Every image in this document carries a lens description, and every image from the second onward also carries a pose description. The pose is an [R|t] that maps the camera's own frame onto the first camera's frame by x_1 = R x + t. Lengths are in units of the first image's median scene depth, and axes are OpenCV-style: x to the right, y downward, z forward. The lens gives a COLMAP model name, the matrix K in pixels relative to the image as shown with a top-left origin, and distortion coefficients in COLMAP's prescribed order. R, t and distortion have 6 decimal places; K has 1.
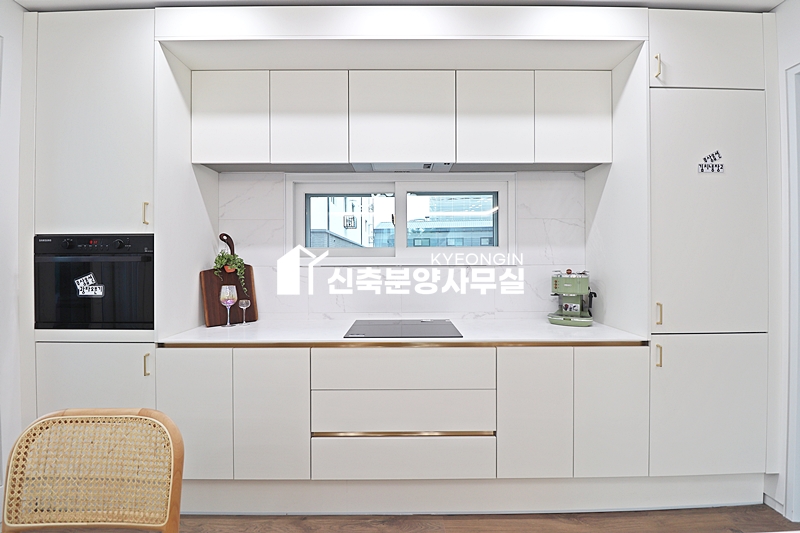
lens RADIAL K [[376.0, 0, 401.8], [0, 376.0, 261.1], [0, 0, 1]] dist [-0.018996, -0.002281]
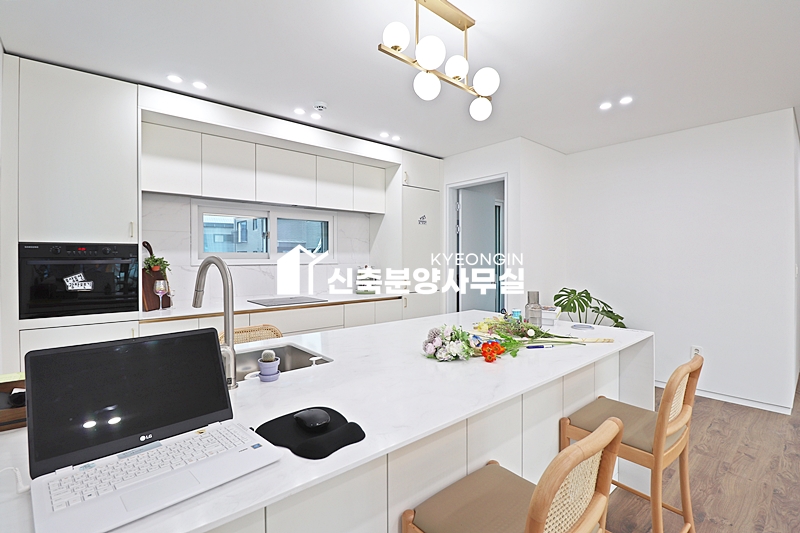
lens RADIAL K [[376.0, 0, 399.8], [0, 376.0, 263.9], [0, 0, 1]] dist [-0.018996, -0.002281]
pose [[0.761859, -0.009783, 0.647670, -0.821151], [-0.001685, 0.999853, 0.017084, -0.022868], [-0.647741, -0.014107, 0.761730, -0.733472]]
